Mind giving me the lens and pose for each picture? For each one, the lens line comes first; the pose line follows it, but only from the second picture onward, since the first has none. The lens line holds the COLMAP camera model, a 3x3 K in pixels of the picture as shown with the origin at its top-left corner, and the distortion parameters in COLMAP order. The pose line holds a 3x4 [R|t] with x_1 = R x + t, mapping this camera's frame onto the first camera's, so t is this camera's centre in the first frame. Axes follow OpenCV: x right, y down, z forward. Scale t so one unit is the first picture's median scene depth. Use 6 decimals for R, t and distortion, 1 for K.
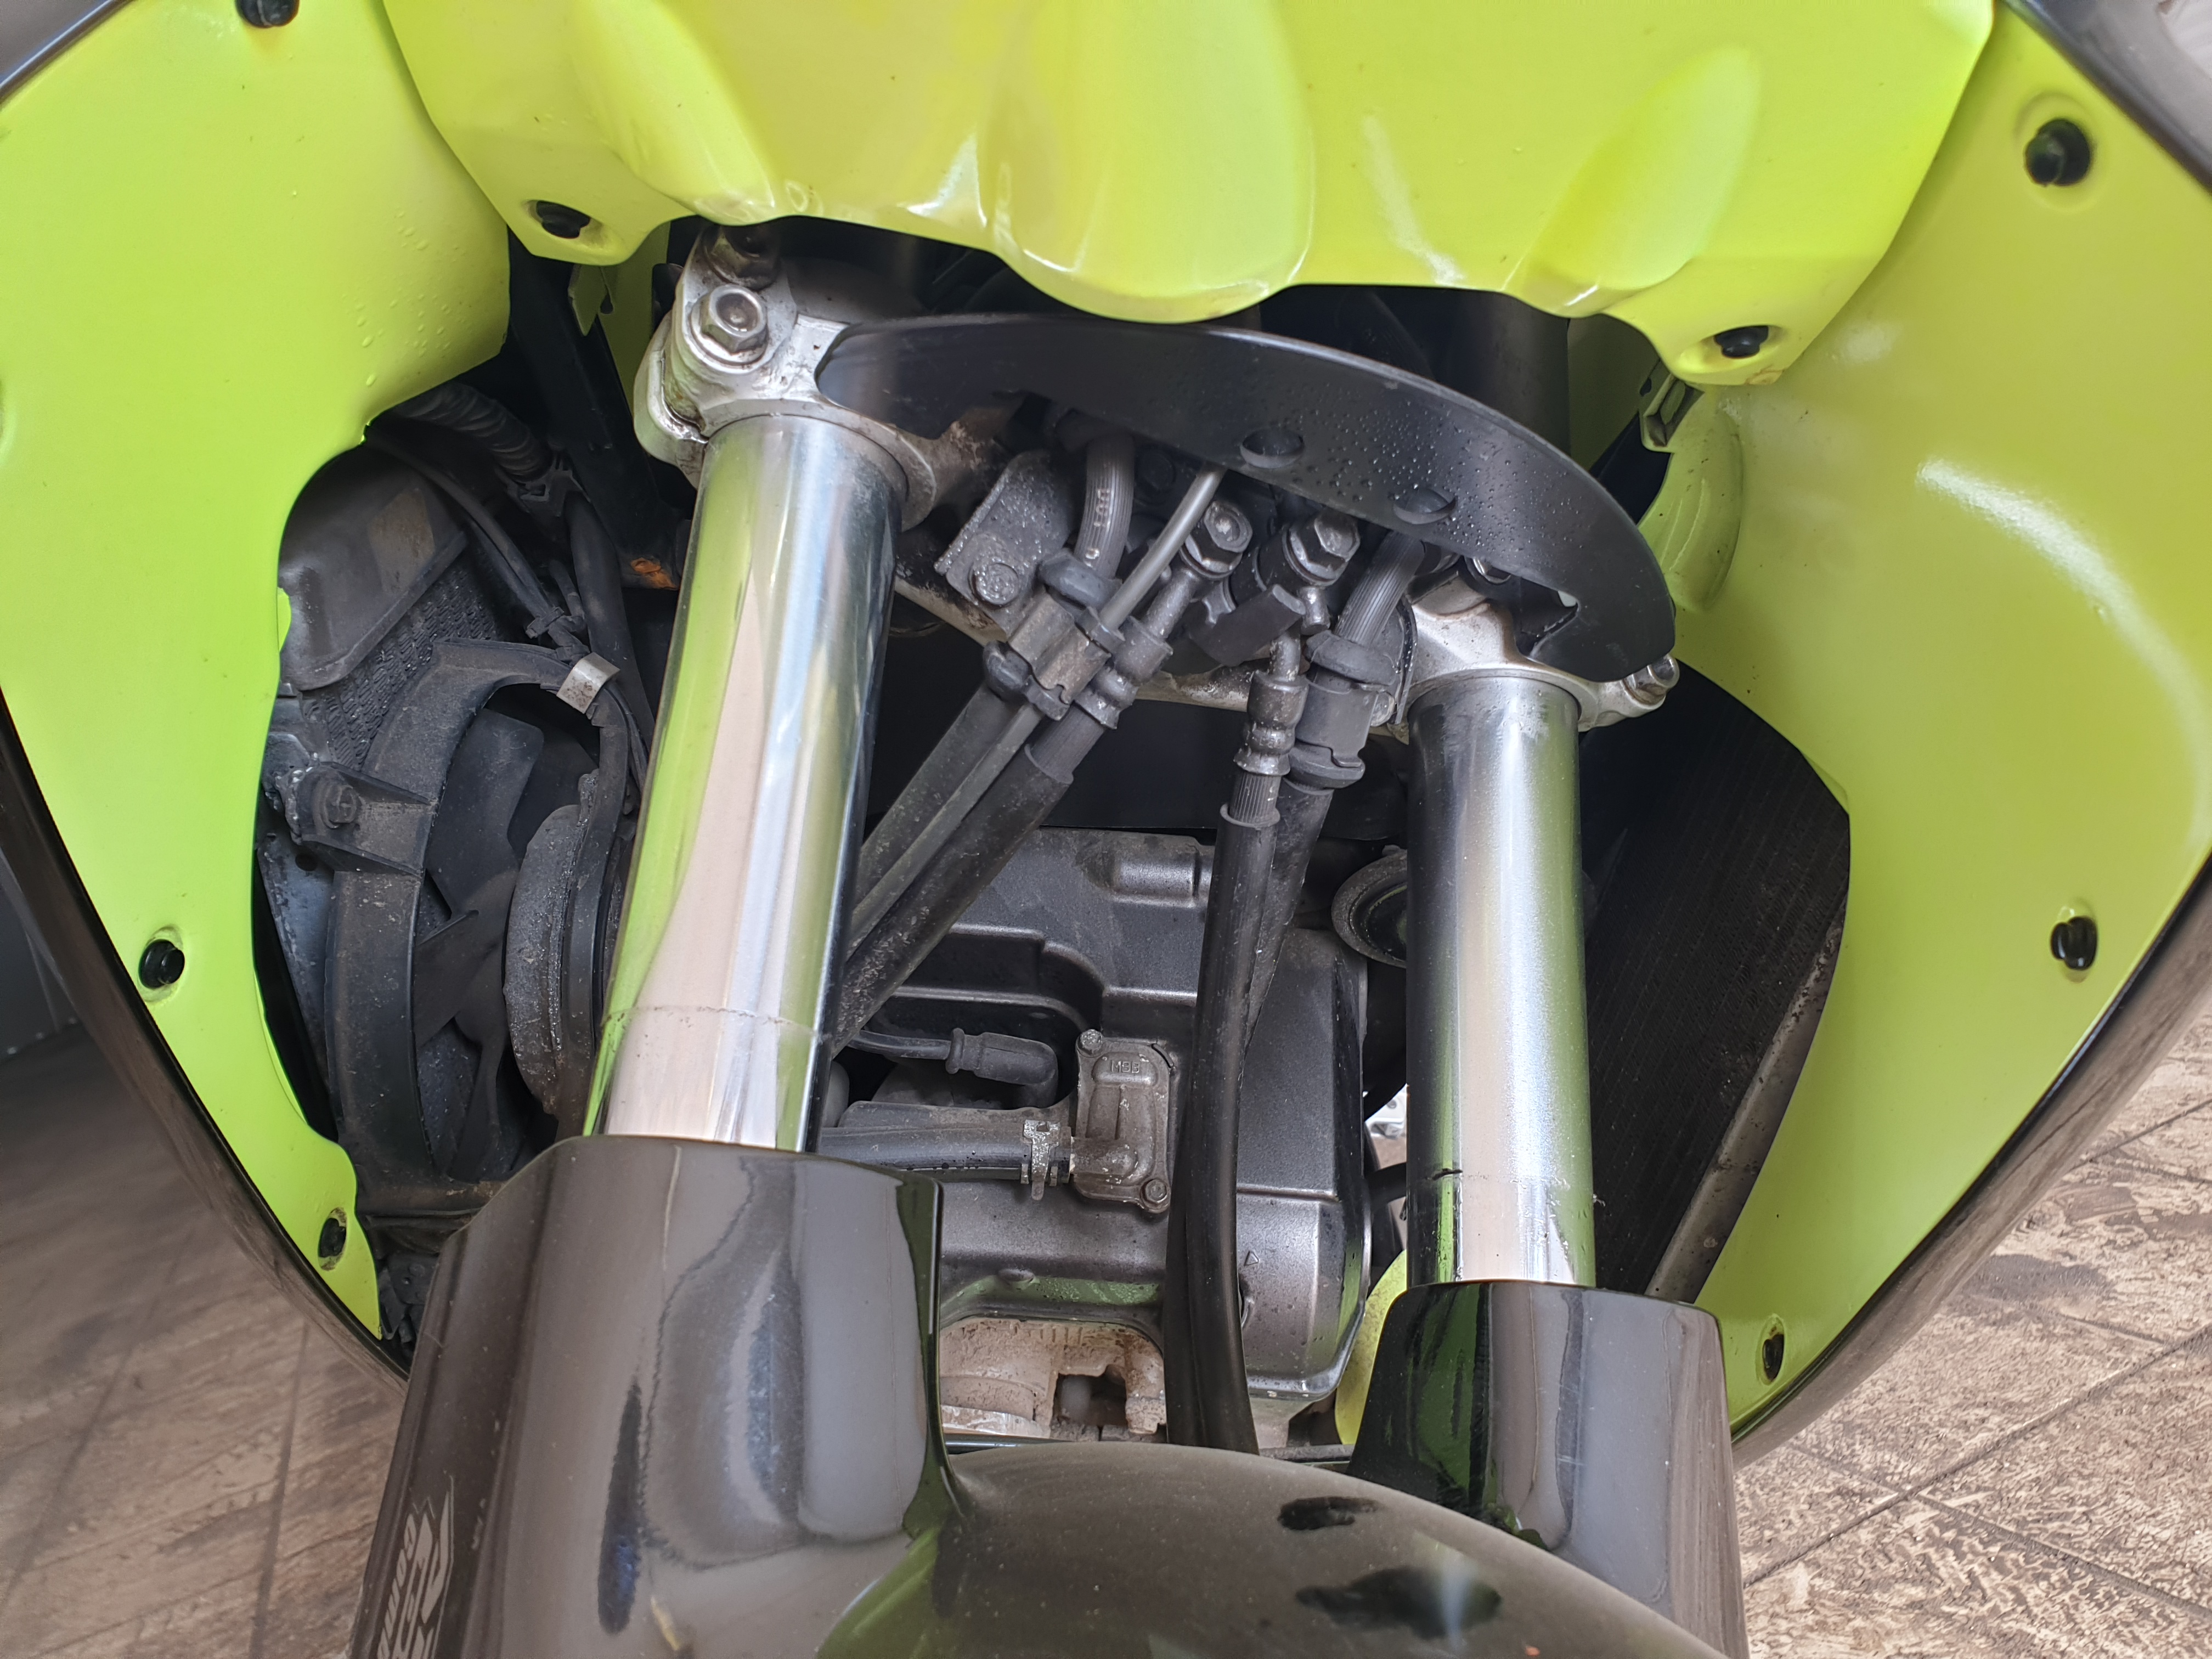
lens RADIAL K [[1752.5, 0, 1106.0], [0, 1752.5, 829.5], [0, 0, 1]] dist [0.135382, -0.132120]
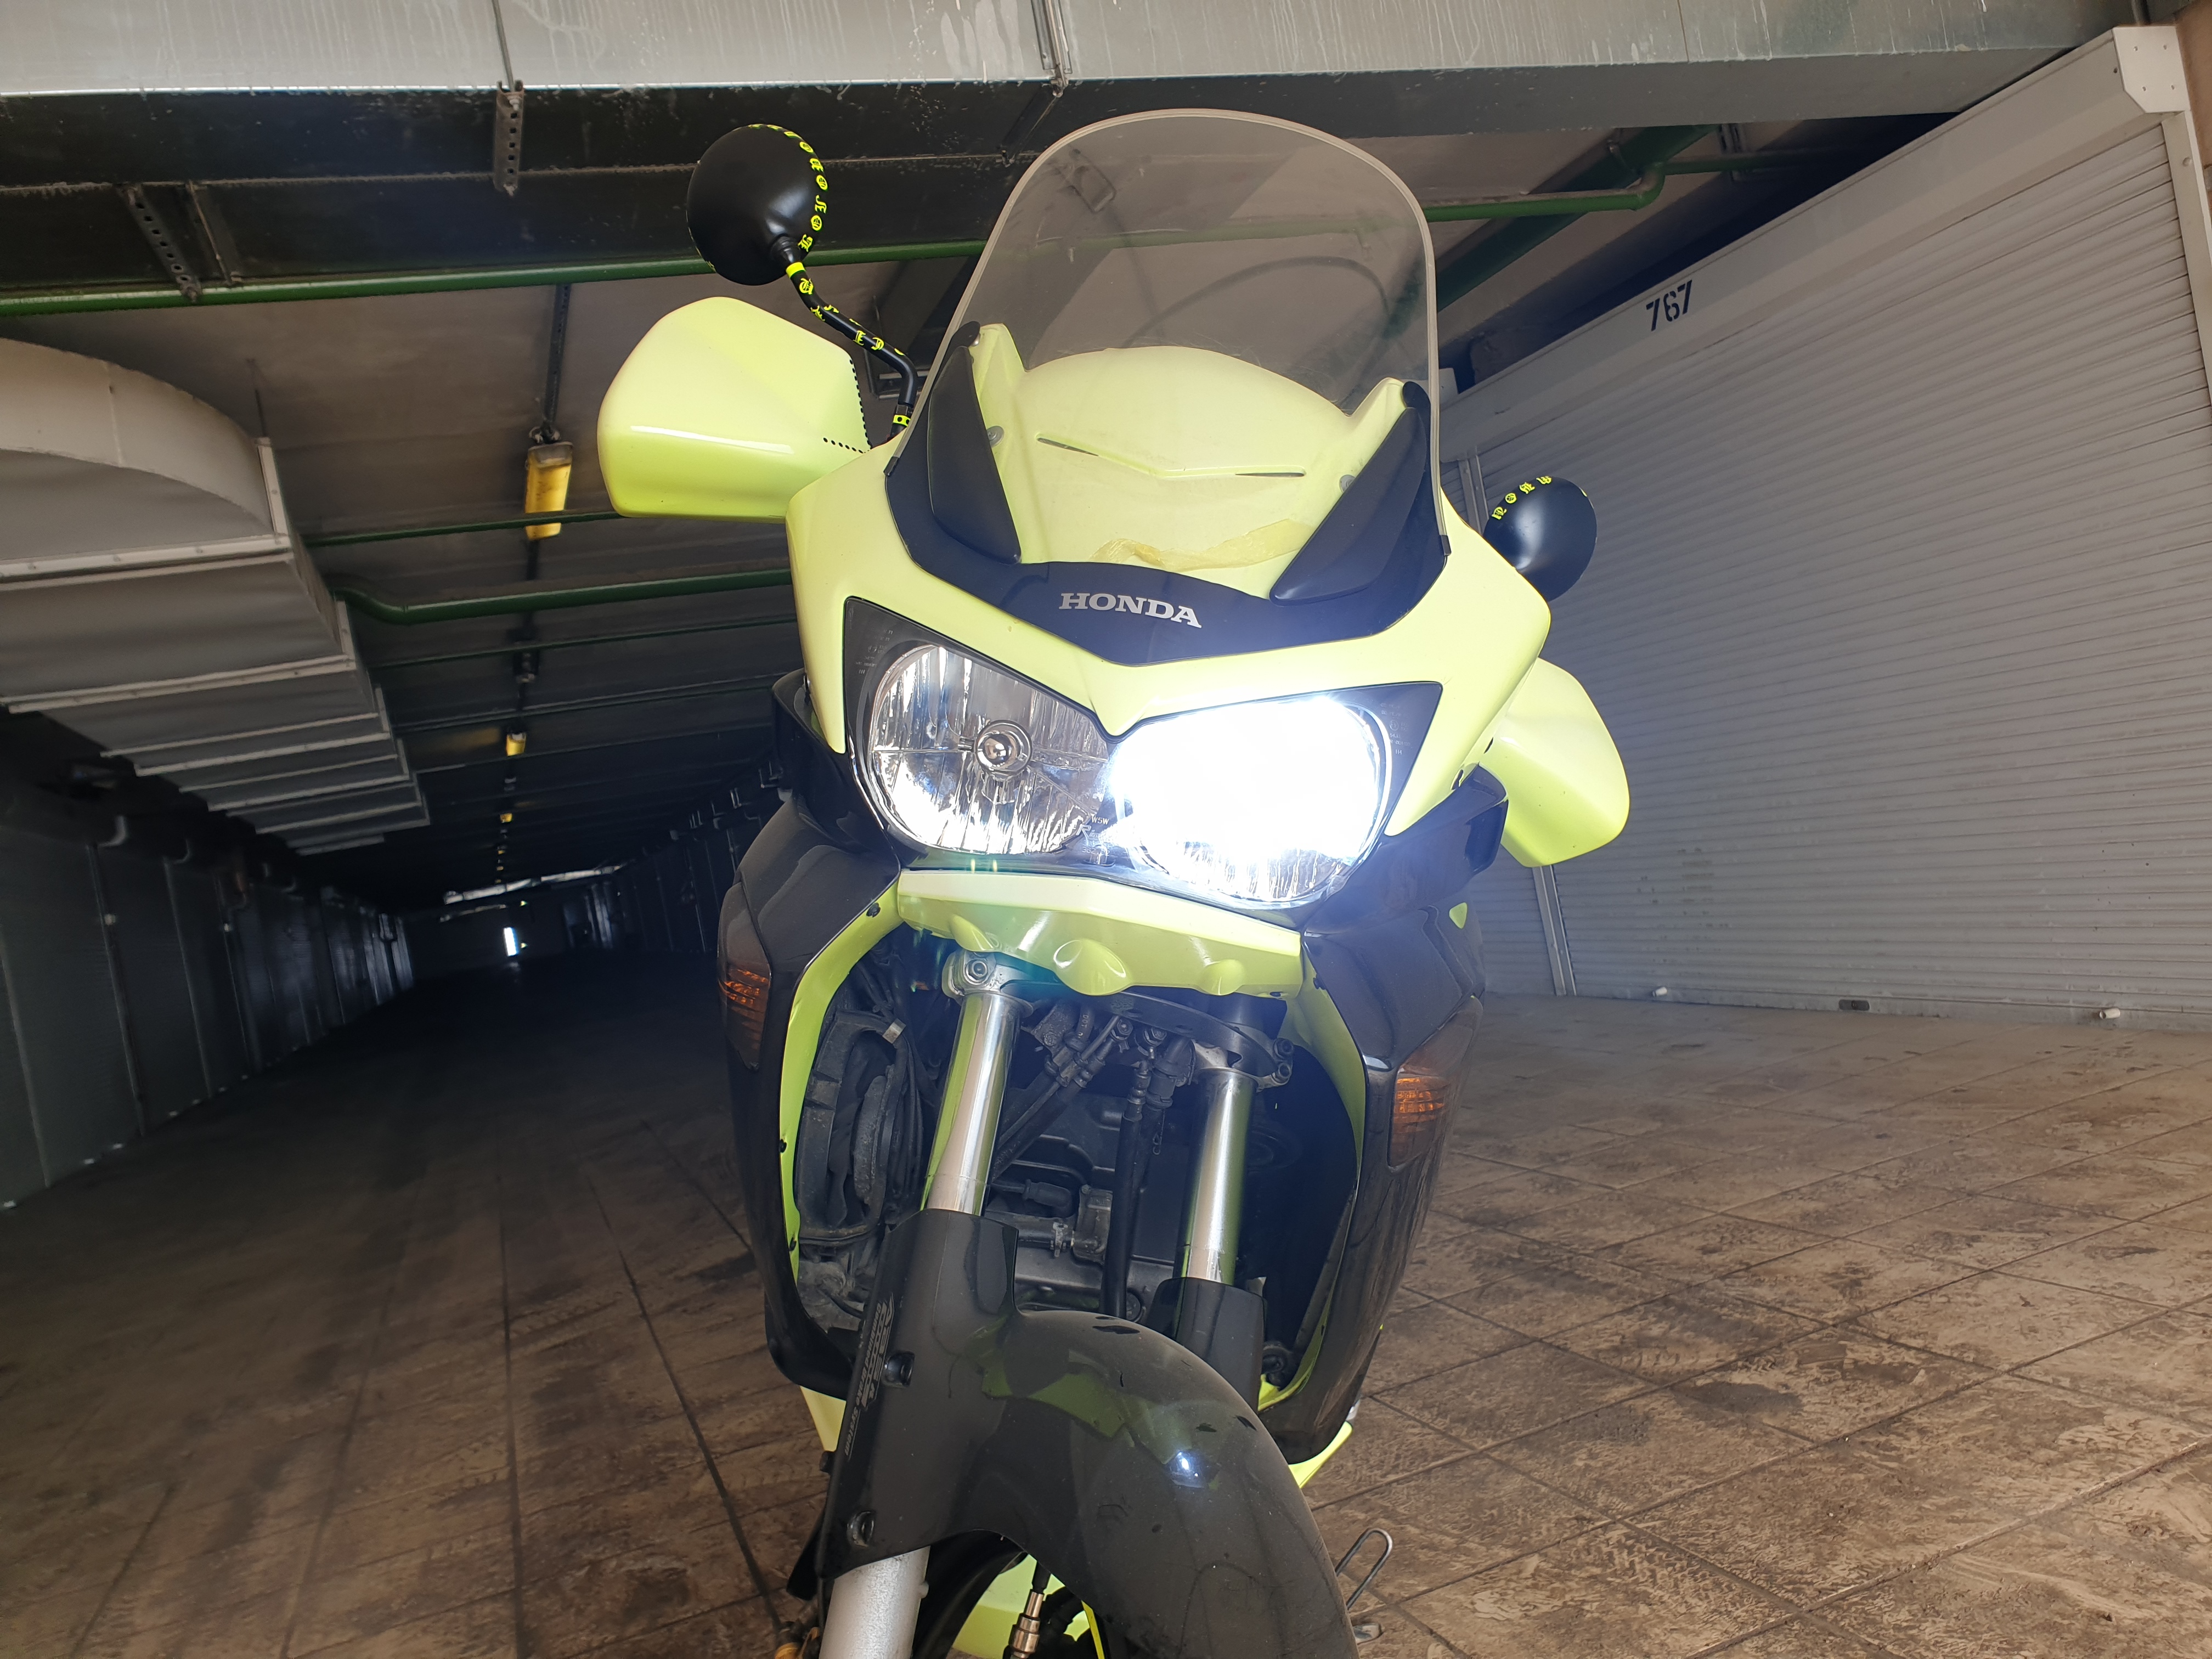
lens RADIAL K [[1675.9, 0, 1118.8], [0, 1675.9, 818.7], [0, 0, 1]] dist [0.021061, 0.001435]
pose [[0.996694, 0.065568, -0.047977, 0.035988], [-0.069784, 0.993290, -0.092224, -0.053688], [0.041608, 0.095268, 0.994582, -0.405755]]
